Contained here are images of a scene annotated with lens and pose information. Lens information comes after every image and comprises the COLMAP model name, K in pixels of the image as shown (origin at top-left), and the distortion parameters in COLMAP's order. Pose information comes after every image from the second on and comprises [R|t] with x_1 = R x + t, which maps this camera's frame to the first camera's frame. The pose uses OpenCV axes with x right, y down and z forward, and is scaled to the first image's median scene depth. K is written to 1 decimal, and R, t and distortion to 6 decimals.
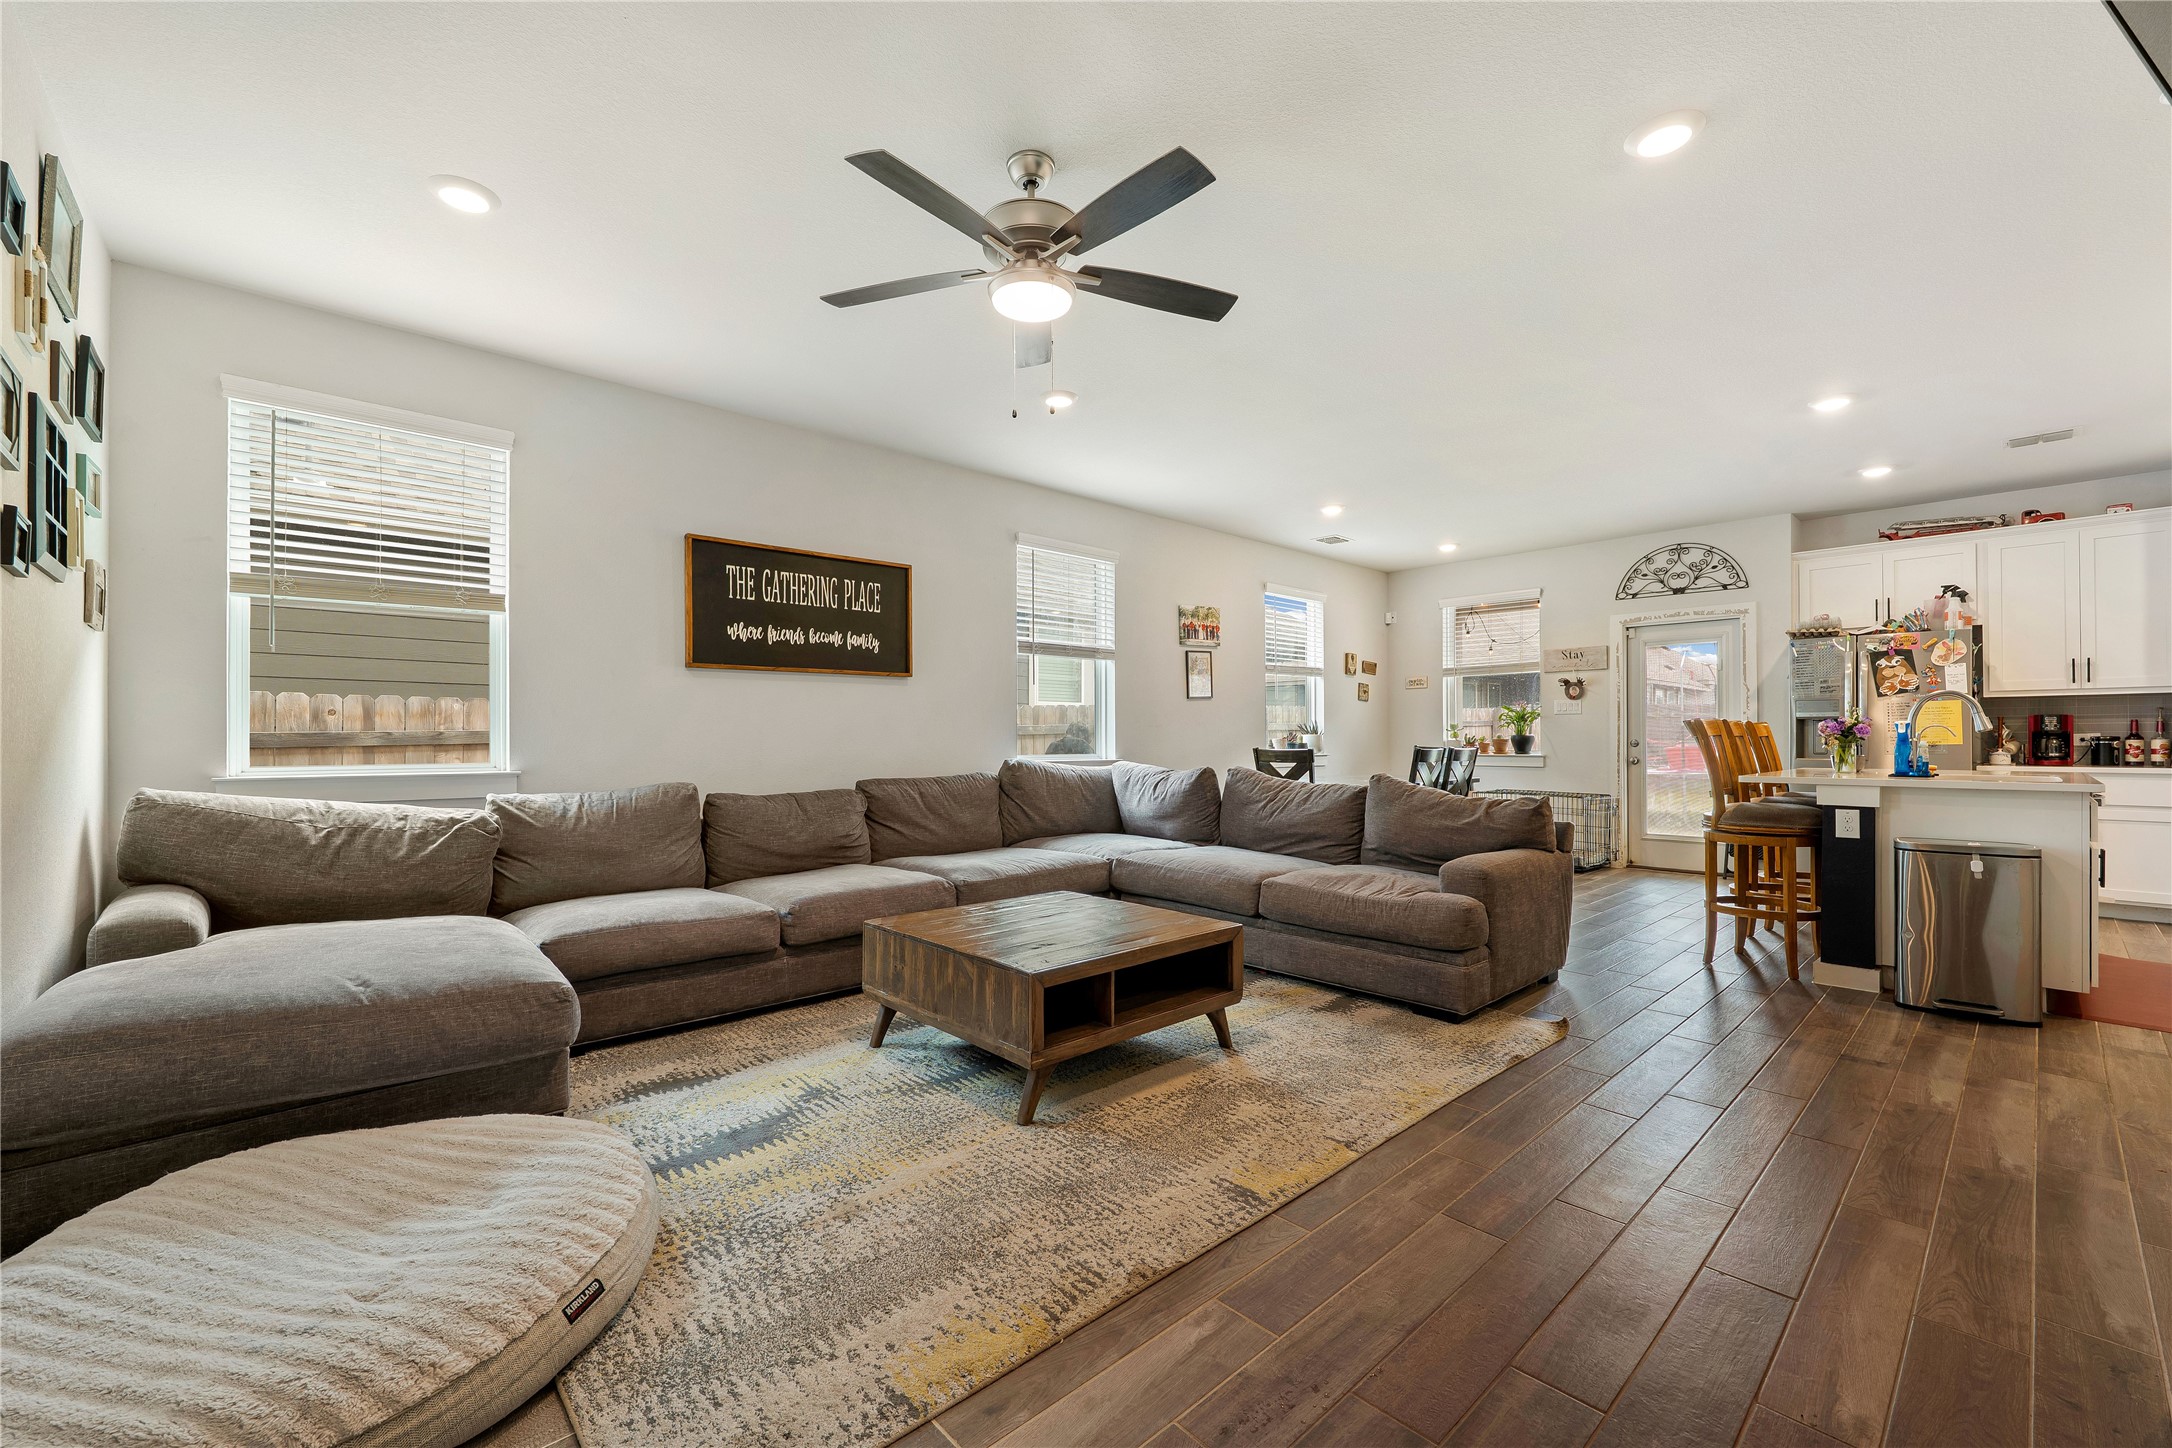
lens RADIAL K [[879.8, 0, 1075.0], [0, 879.8, 731.1], [0, 0, 1]] dist [-0.006966, 0.001205]
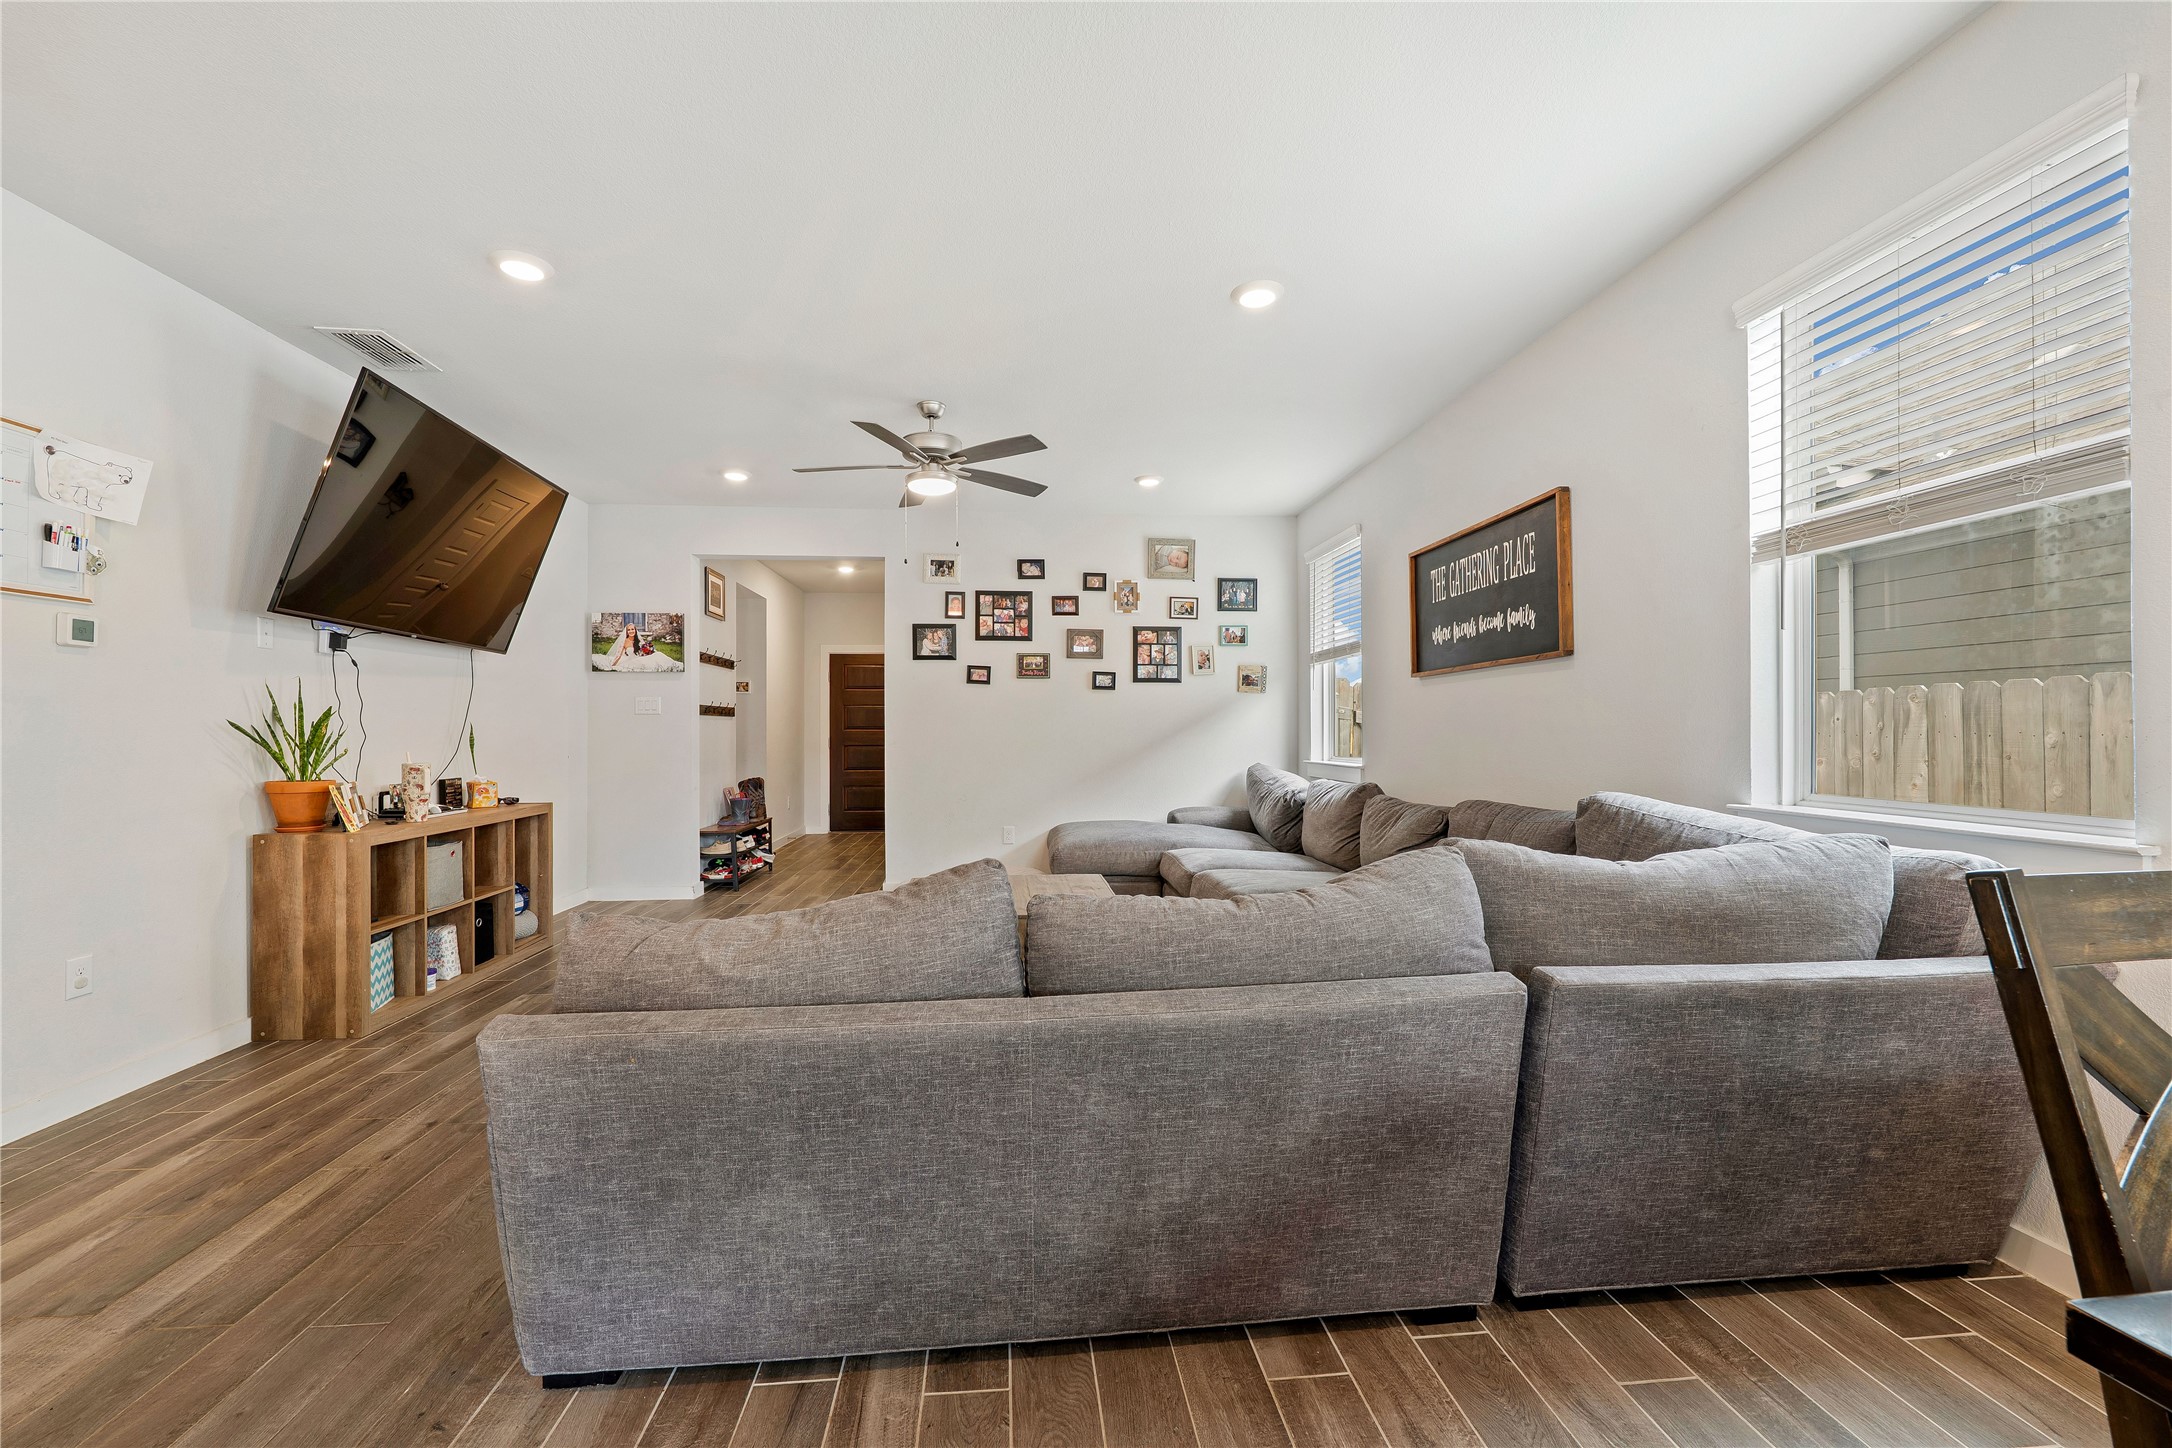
lens RADIAL K [[879.8, 0, 1074.0], [0, 879.8, 723.6], [0, 0, 1]] dist [-0.006966, 0.001205]
pose [[-0.603979, -0.003330, -0.796993, 0.531273], [0.010396, 0.999873, -0.012056, -0.006503], [0.796932, -0.015567, -0.603868, 1.054189]]
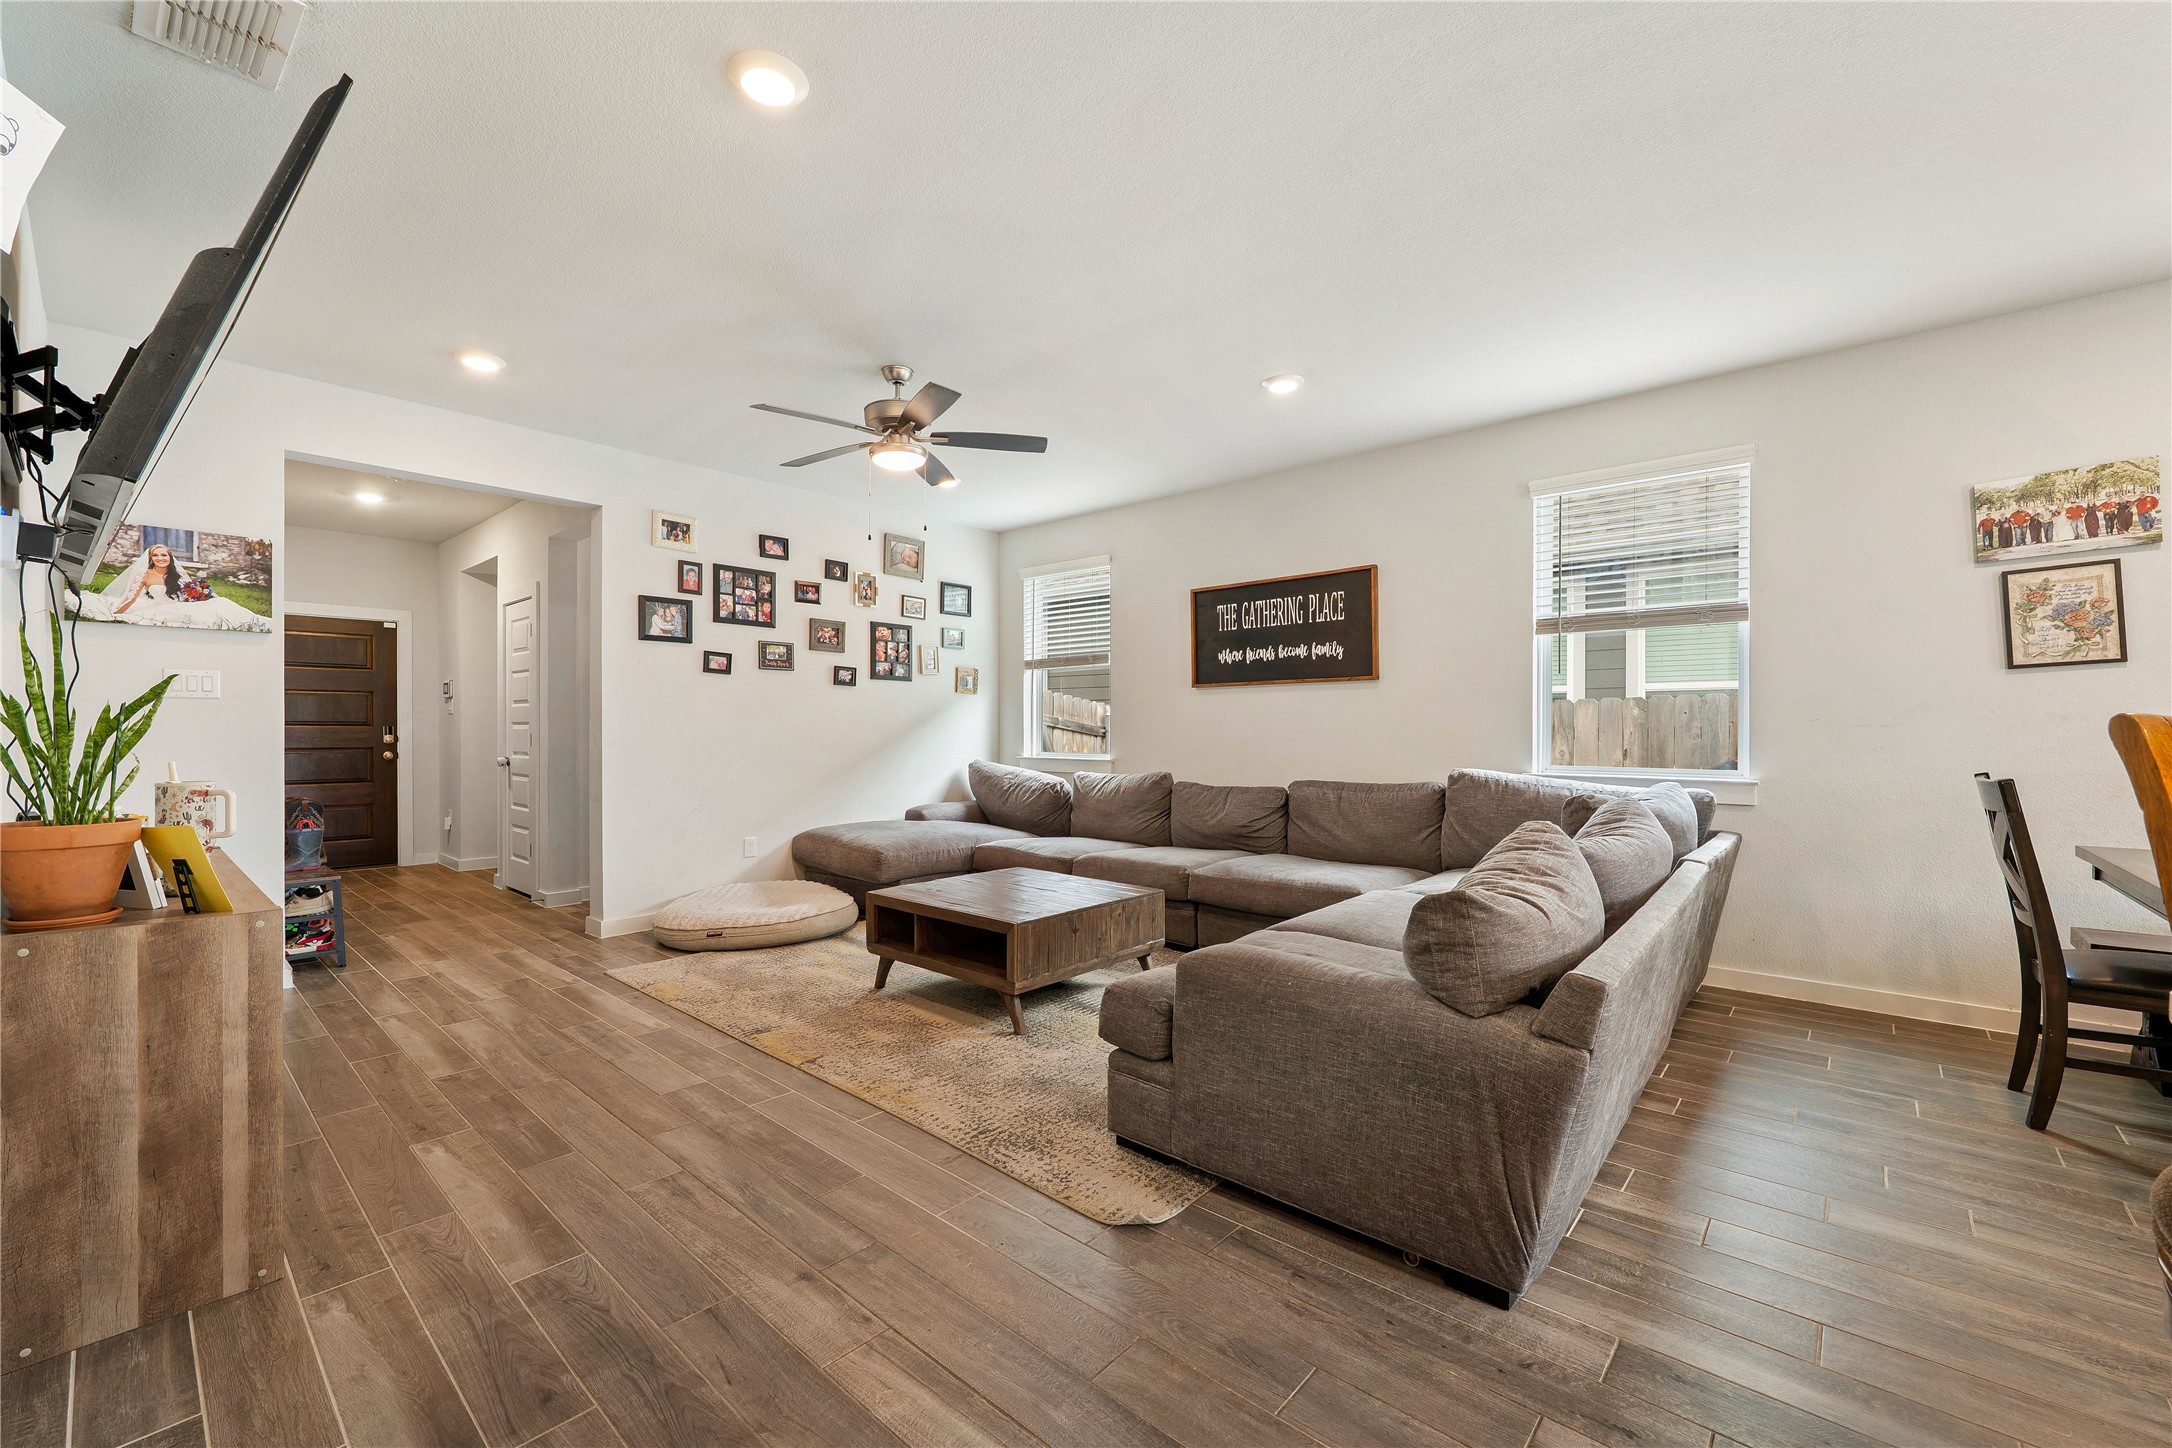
lens RADIAL K [[879.8, 0, 1073.0], [0, 879.8, 730.1], [0, 0, 1]] dist [-0.006966, 0.001205]
pose [[0.098772, 0.001776, -0.995109, 0.712918], [0.006735, 0.999974, 0.002453, -0.009758], [0.995087, -0.006944, 0.098758, 0.545718]]
